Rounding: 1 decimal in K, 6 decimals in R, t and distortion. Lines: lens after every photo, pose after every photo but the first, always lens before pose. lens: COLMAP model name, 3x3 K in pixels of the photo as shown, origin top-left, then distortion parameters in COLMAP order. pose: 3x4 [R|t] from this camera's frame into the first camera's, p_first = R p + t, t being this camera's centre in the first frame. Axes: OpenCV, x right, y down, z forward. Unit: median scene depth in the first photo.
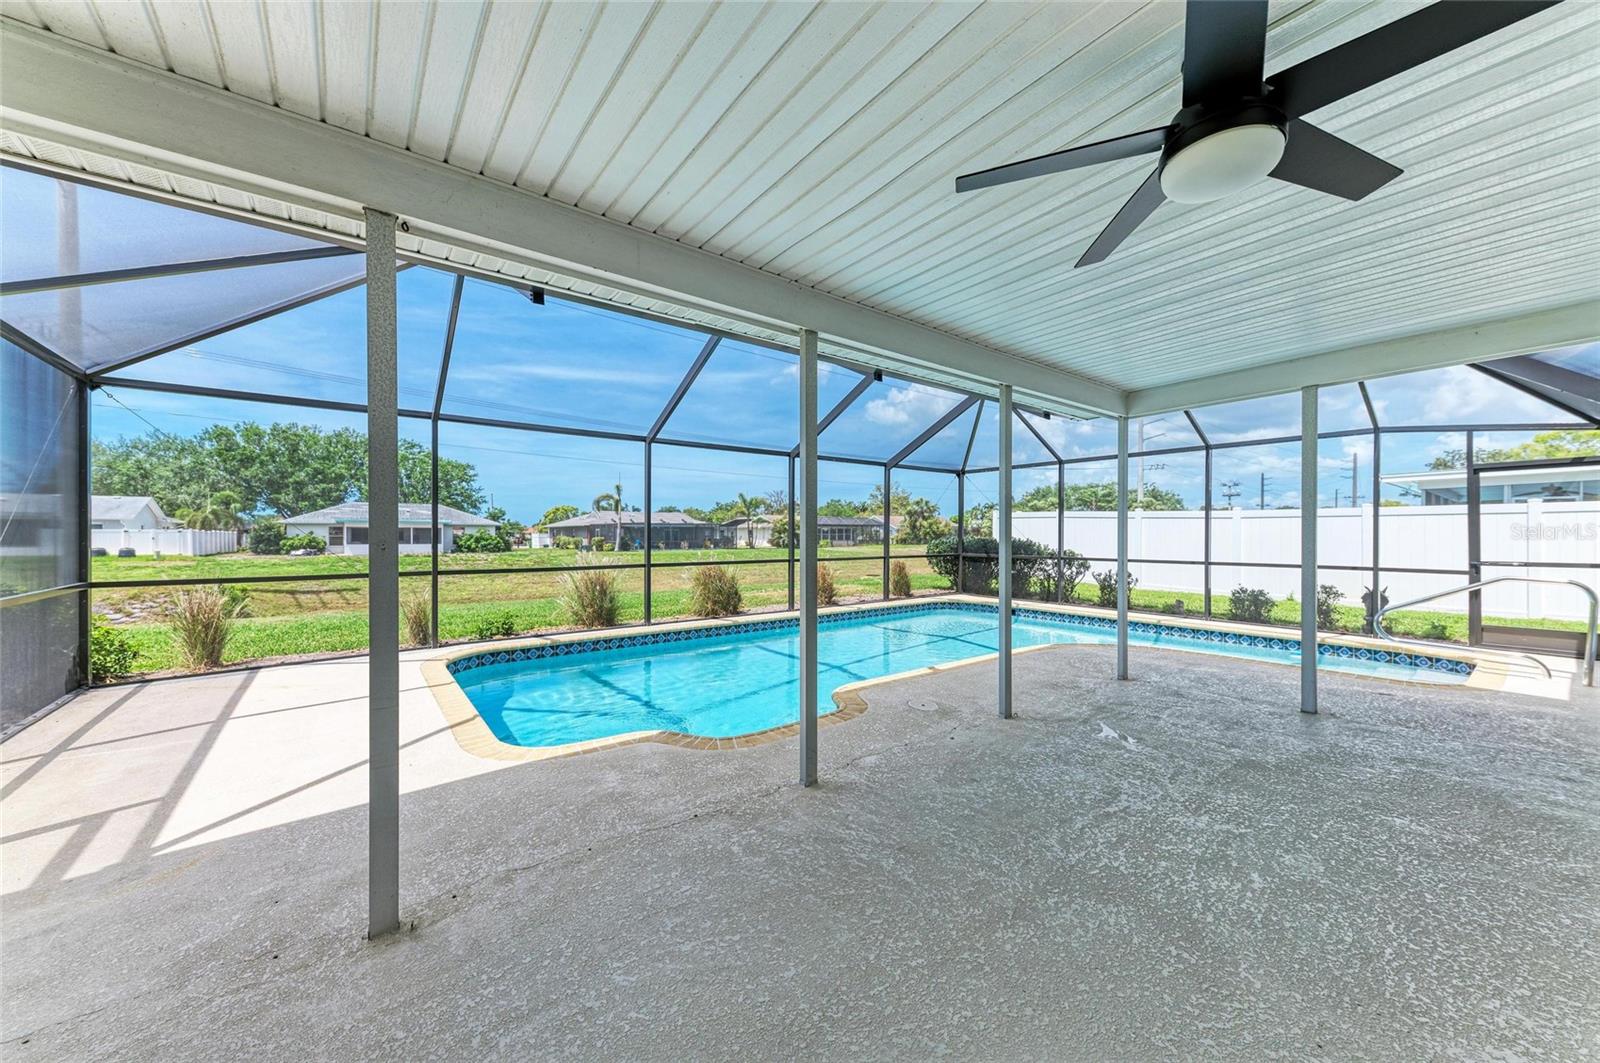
lens RADIAL K [[573.2, 0, 800.0], [0, 573.2, 531.5], [0, 0, 1]] dist [0.013150, -0.005209]
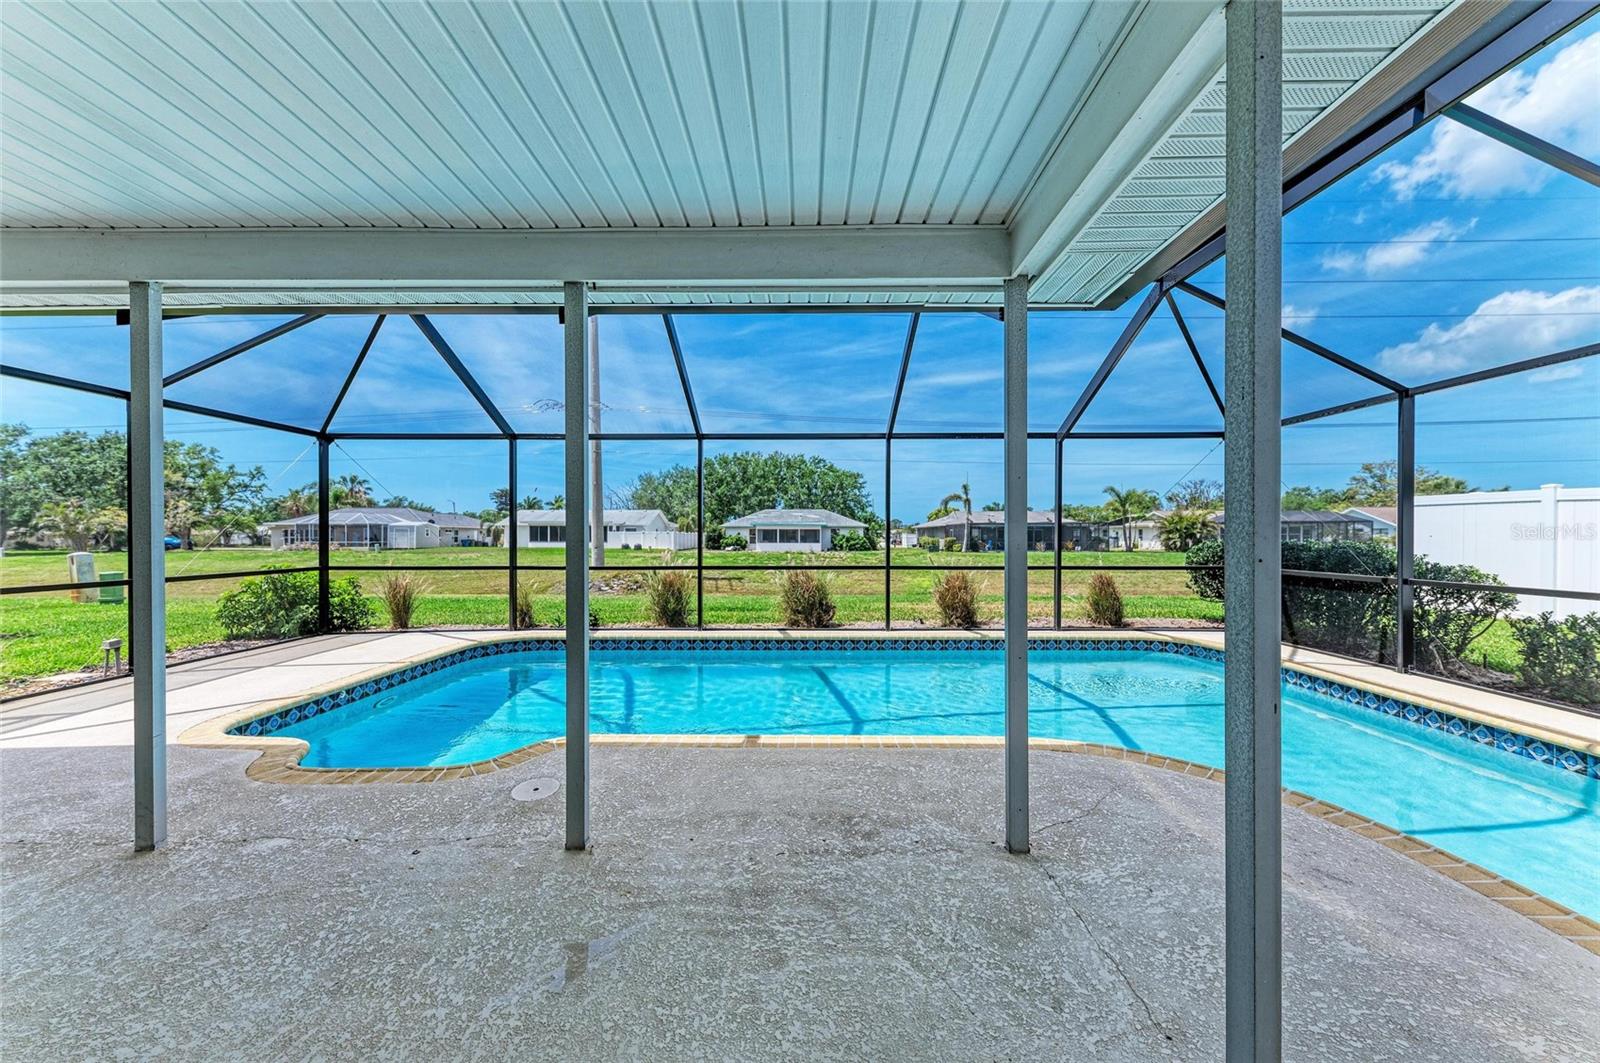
lens RADIAL K [[573.2, 0, 800.0], [0, 573.2, 531.5], [0, 0, 1]] dist [0.013150, -0.005209]
pose [[0.791028, -0.004337, -0.611764, 0.148311], [0.004108, 0.999990, -0.001778, 0.000045], [0.611766, -0.001107, 0.791038, 0.110265]]
